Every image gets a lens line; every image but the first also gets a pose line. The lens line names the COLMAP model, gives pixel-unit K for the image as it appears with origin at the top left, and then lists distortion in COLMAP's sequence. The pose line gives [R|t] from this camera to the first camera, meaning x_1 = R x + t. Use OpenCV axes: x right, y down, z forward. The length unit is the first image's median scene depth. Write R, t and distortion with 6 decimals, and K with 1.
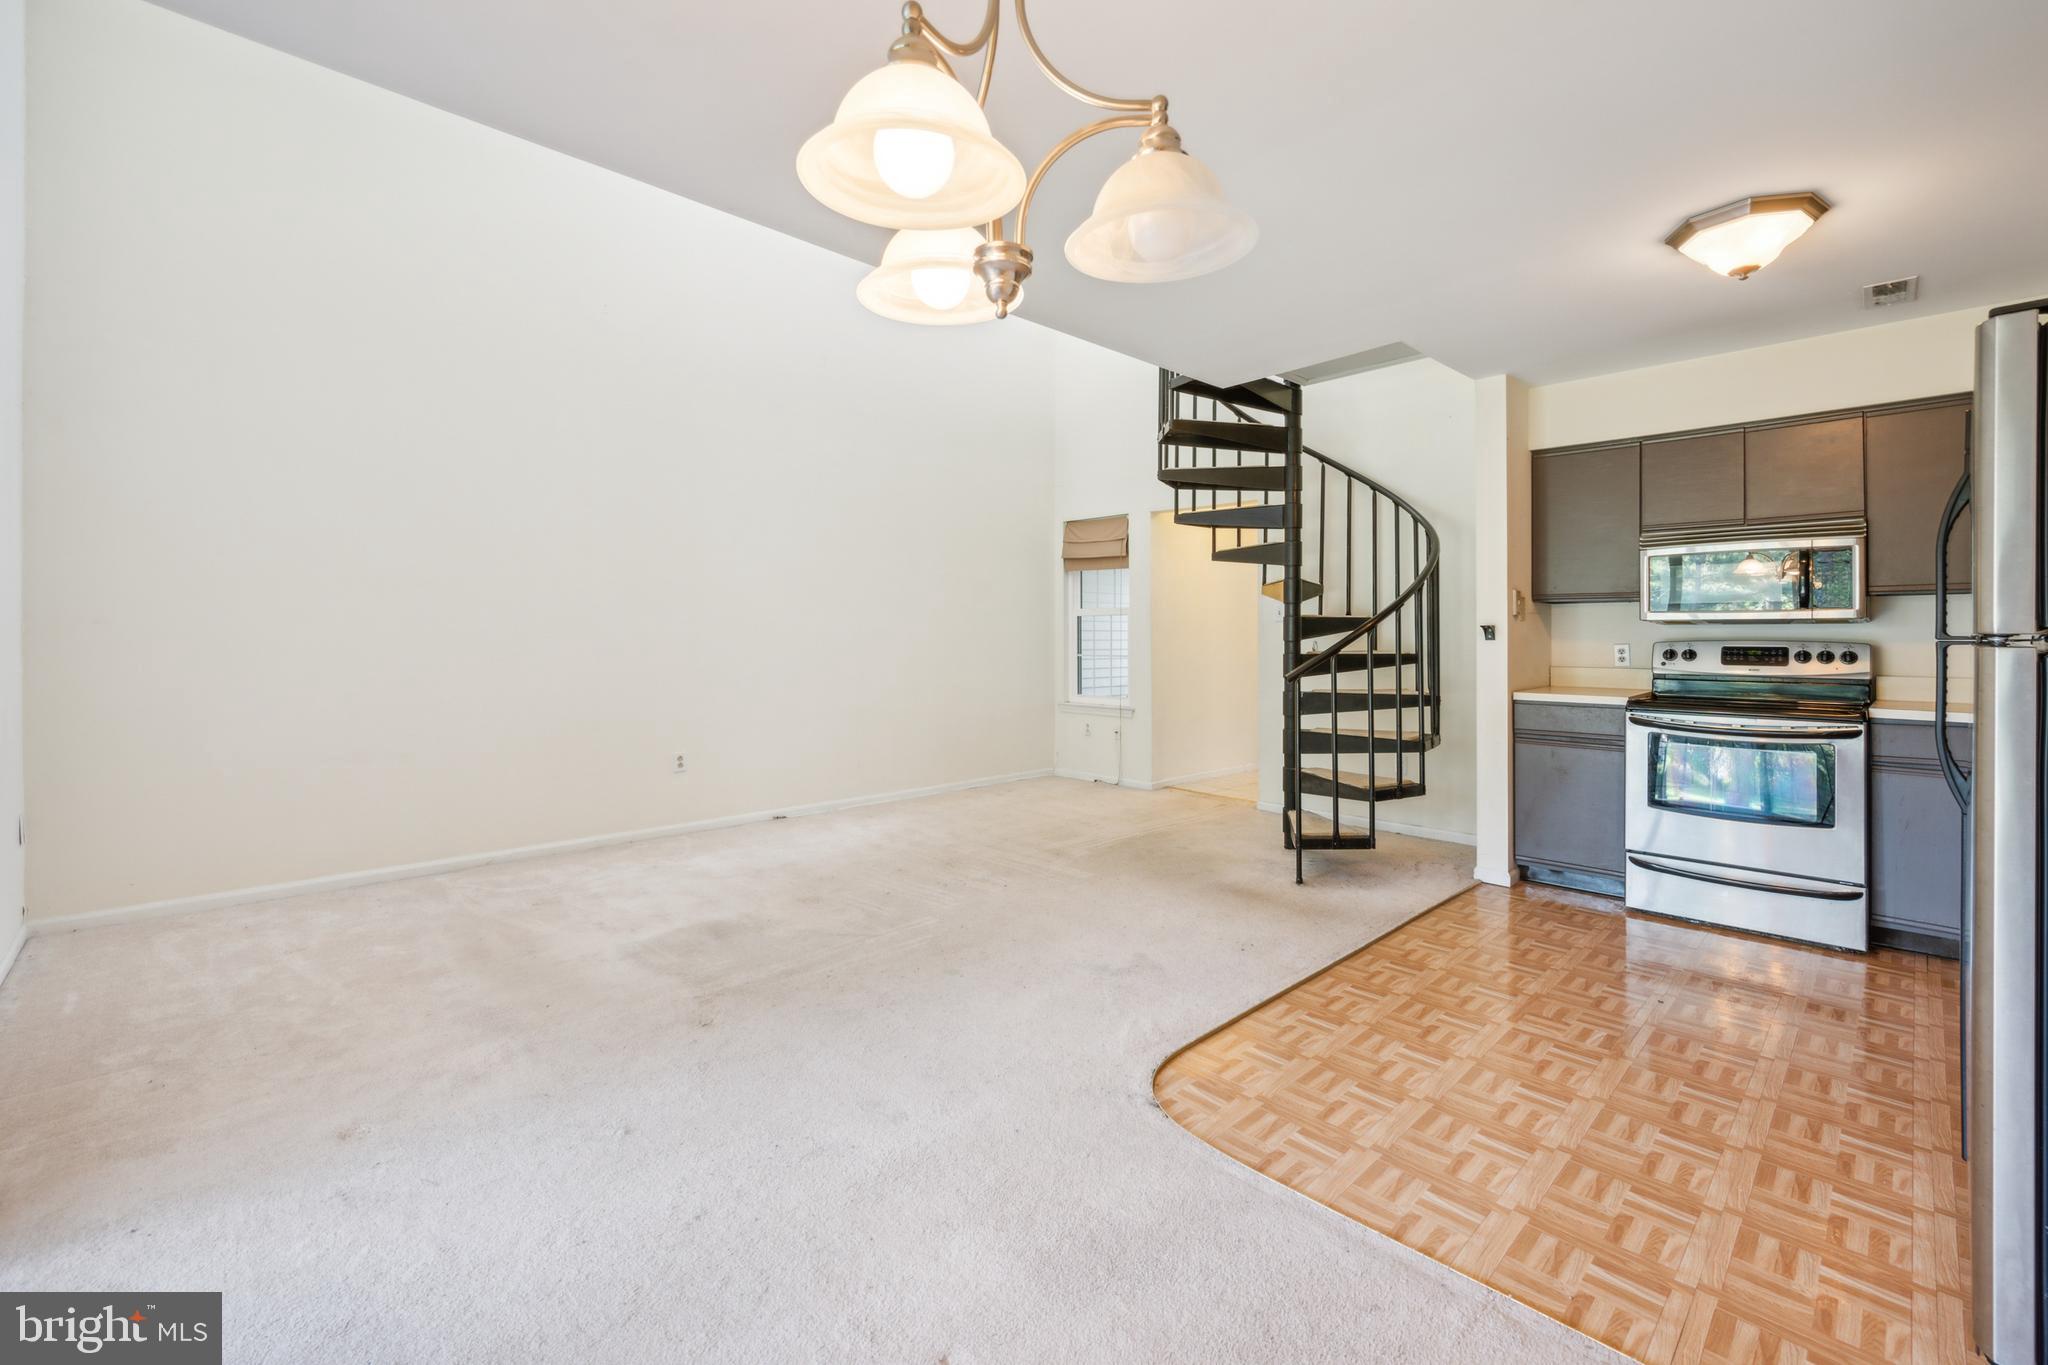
lens RADIAL K [[847.5, 0, 1024.9], [0, 847.5, 635.1], [0, 0, 1]] dist [-0.000426, -0.000143]
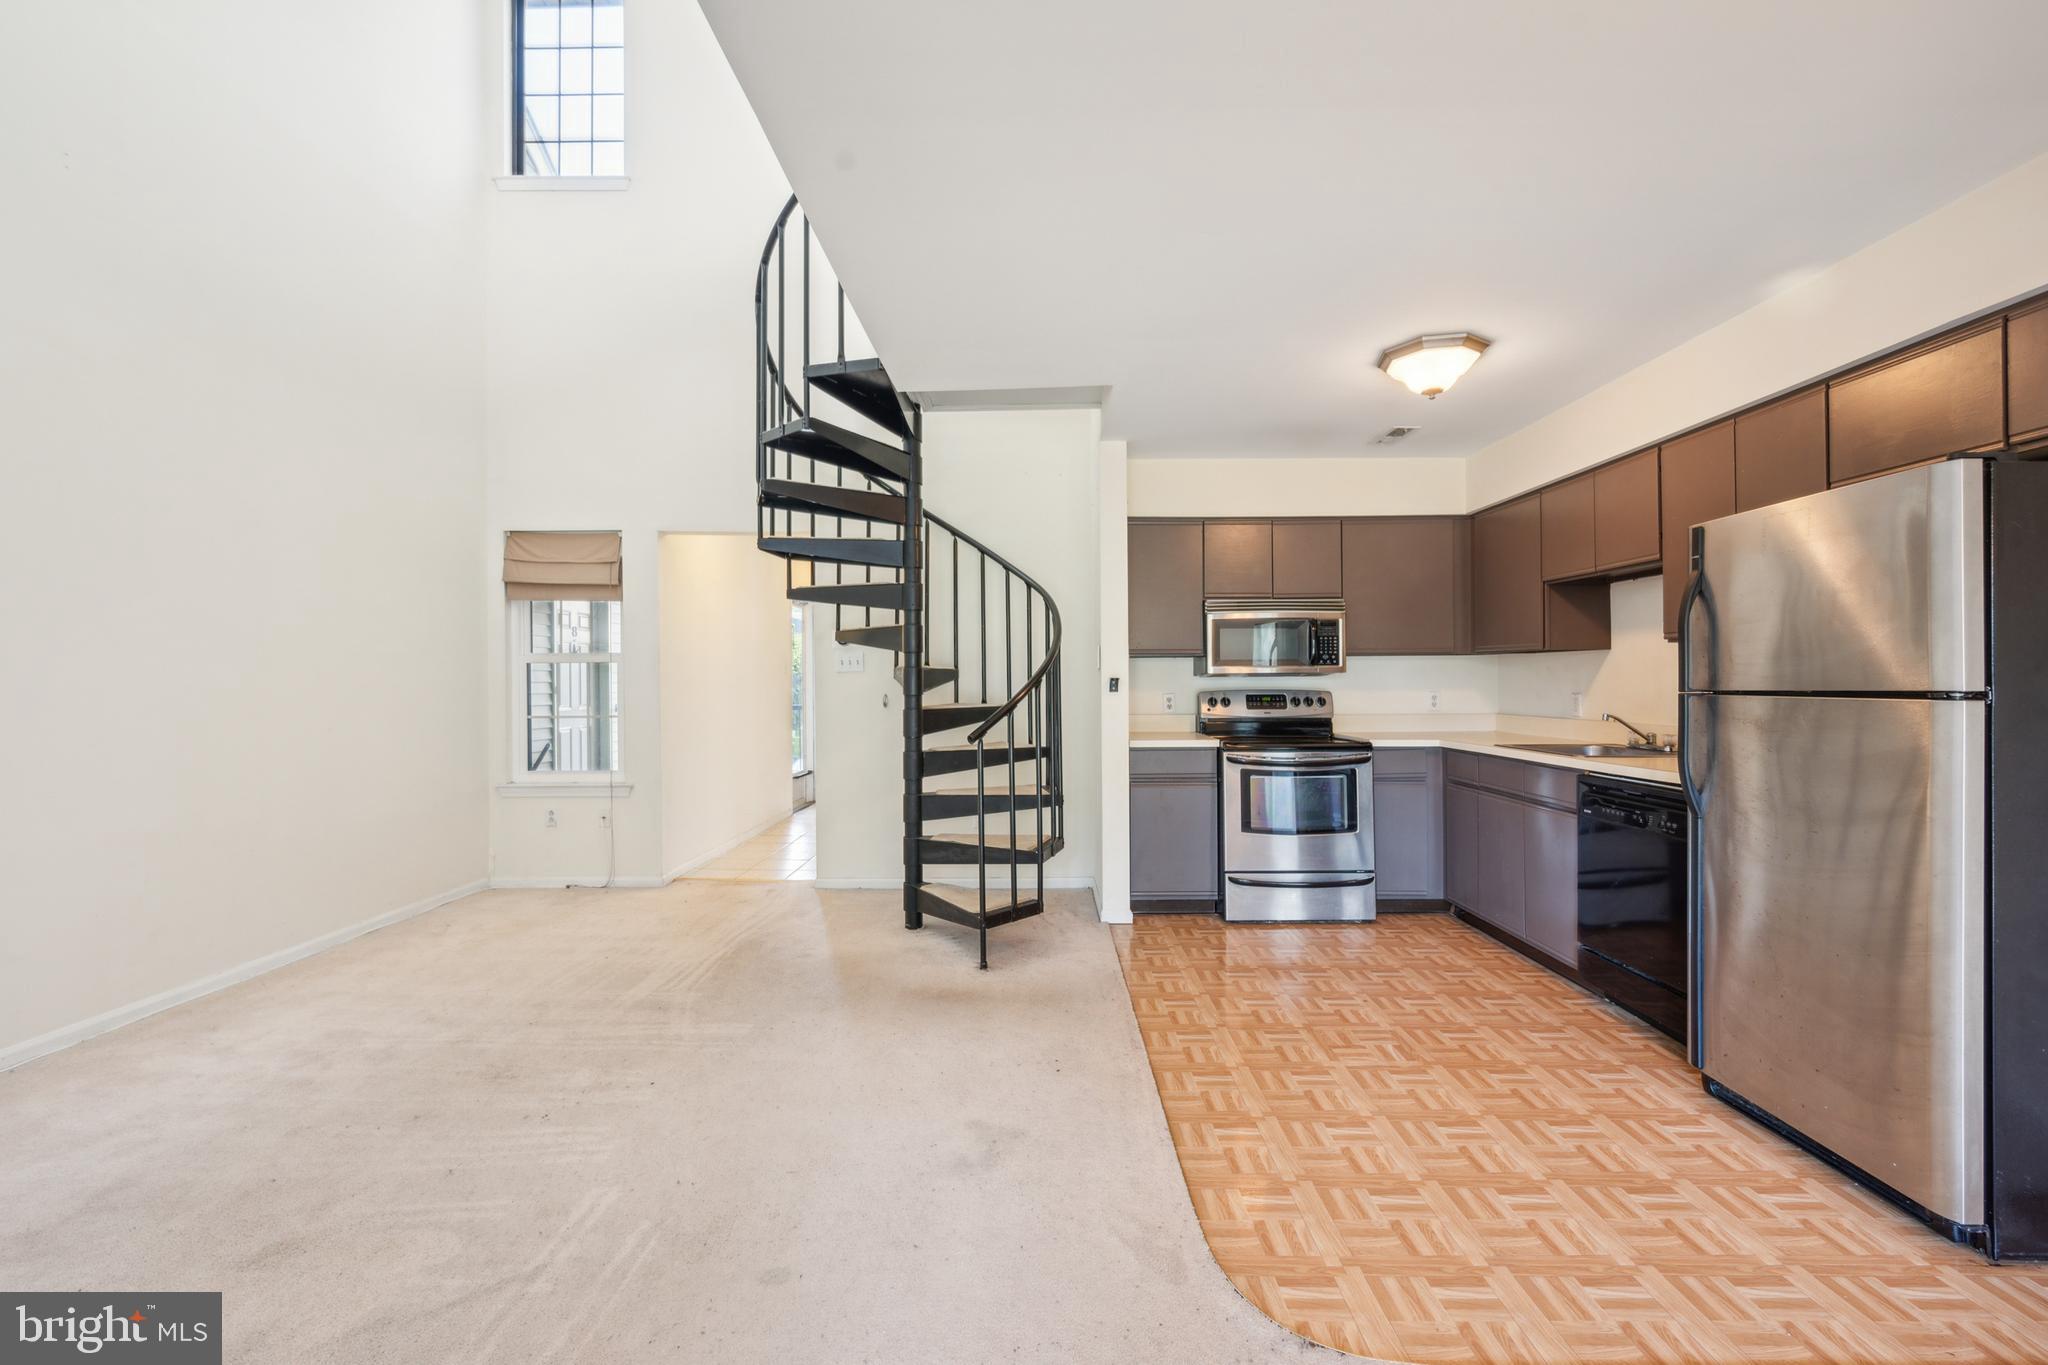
lens RADIAL K [[846.6, 0, 1024.0], [0, 846.6, 682.5], [0, 0, 1]] dist [0.000663, -0.000627]
pose [[0.706705, -0.006020, 0.707483, -0.274842], [0.006502, 0.999977, 0.002014, -0.008481], [-0.707479, 0.003176, 0.706727, 0.341462]]
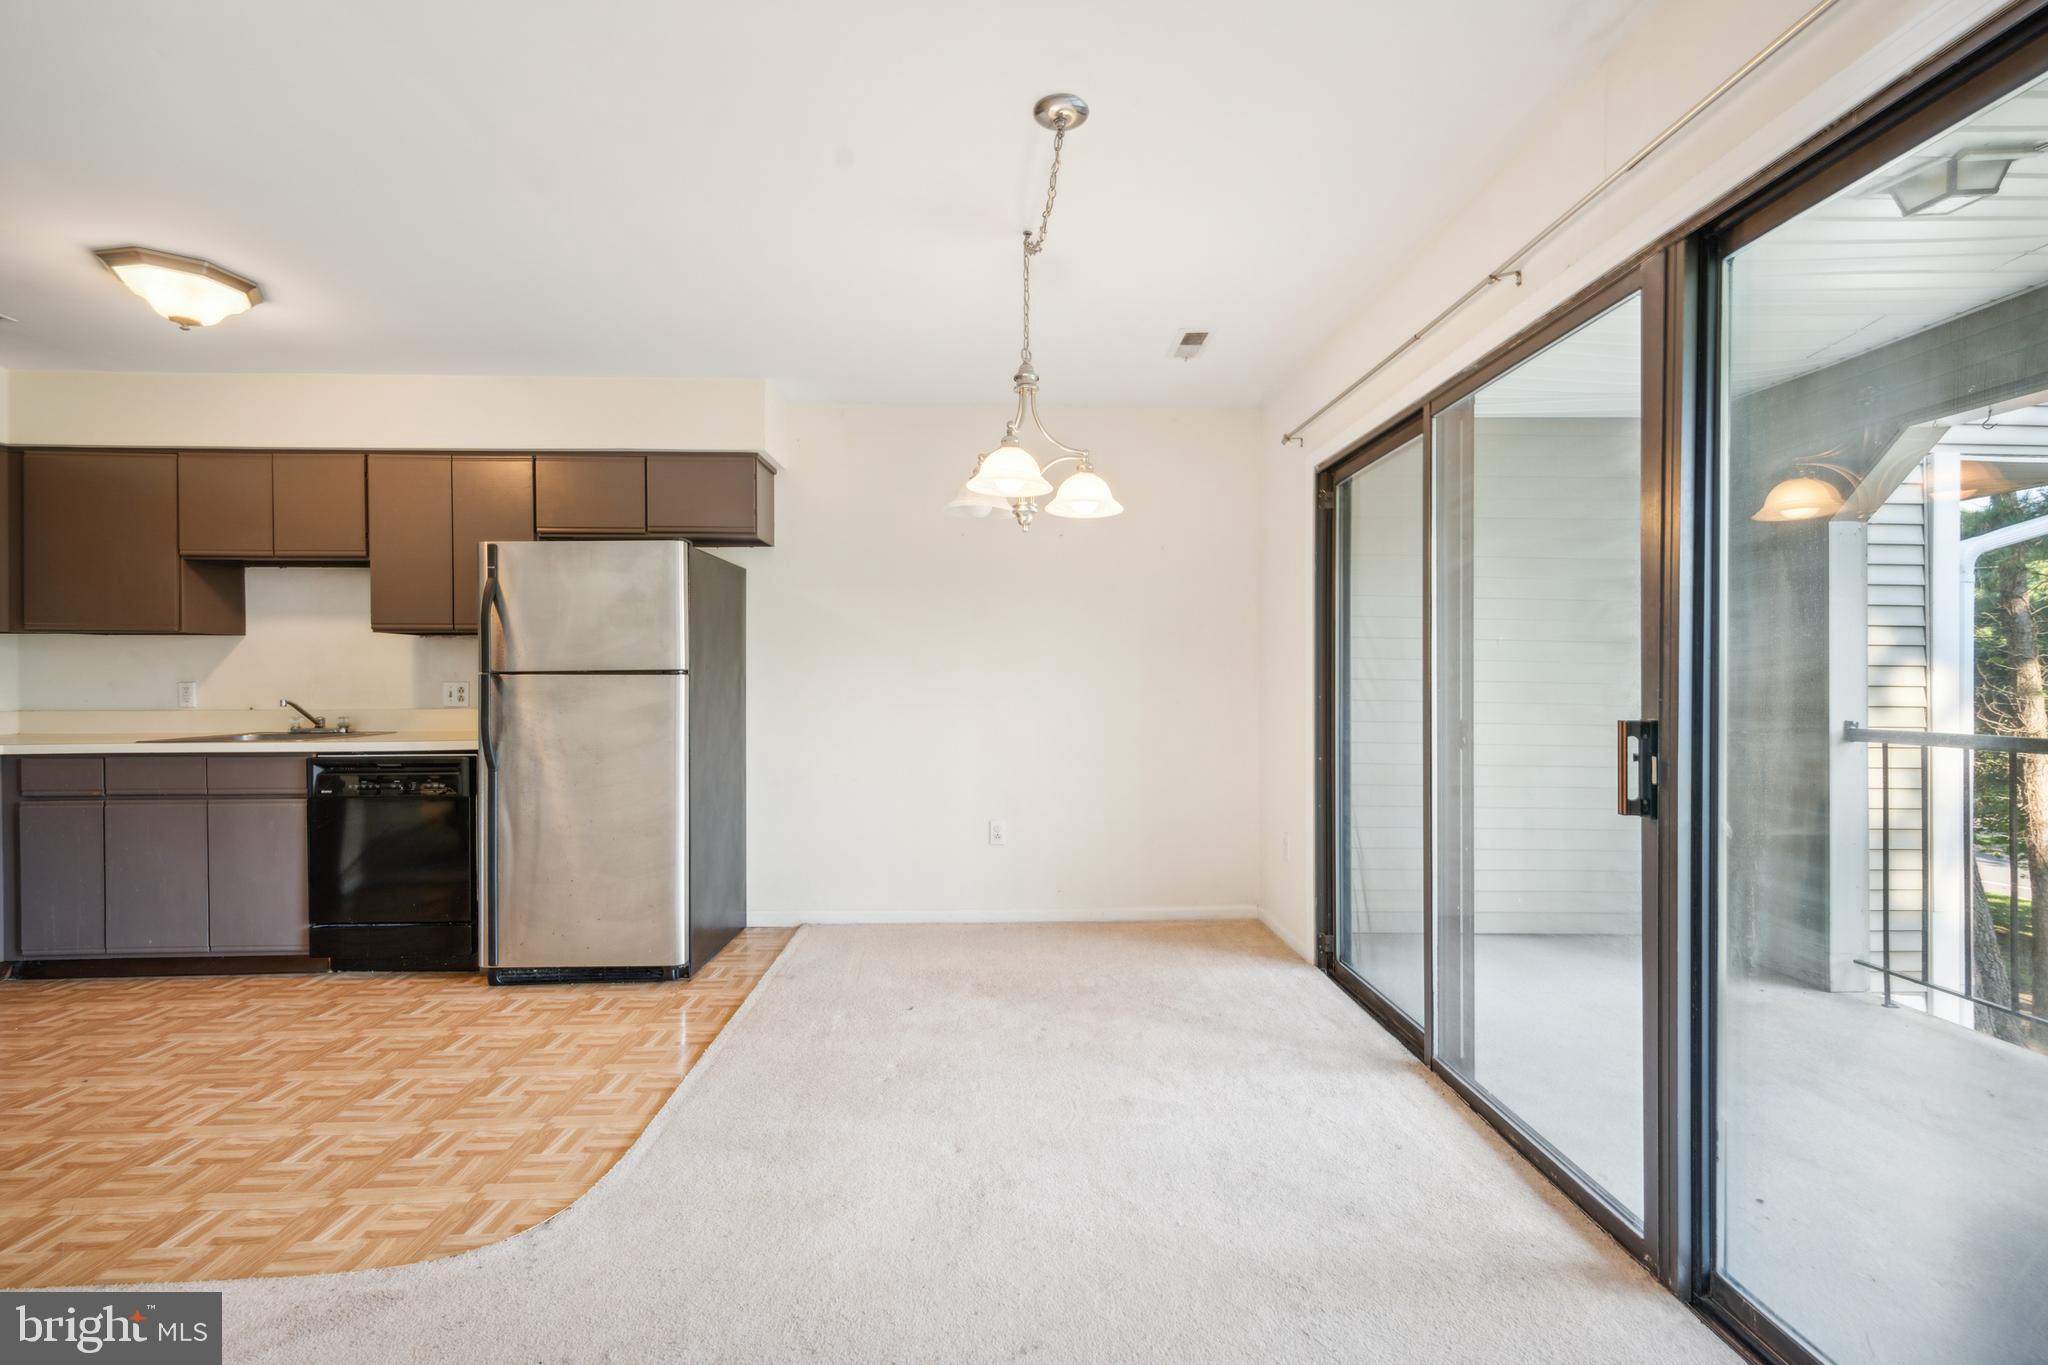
lens RADIAL K [[875.9, 0, 1045.8], [0, 875.9, 678.6], [0, 0, 1]] dist [0.000782, 0.000082]
pose [[-0.753805, -0.001139, 0.657098, -0.413971], [0.002345, 0.999987, 0.004423, 0.005414], [-0.657094, 0.004875, -0.753793, 0.693393]]
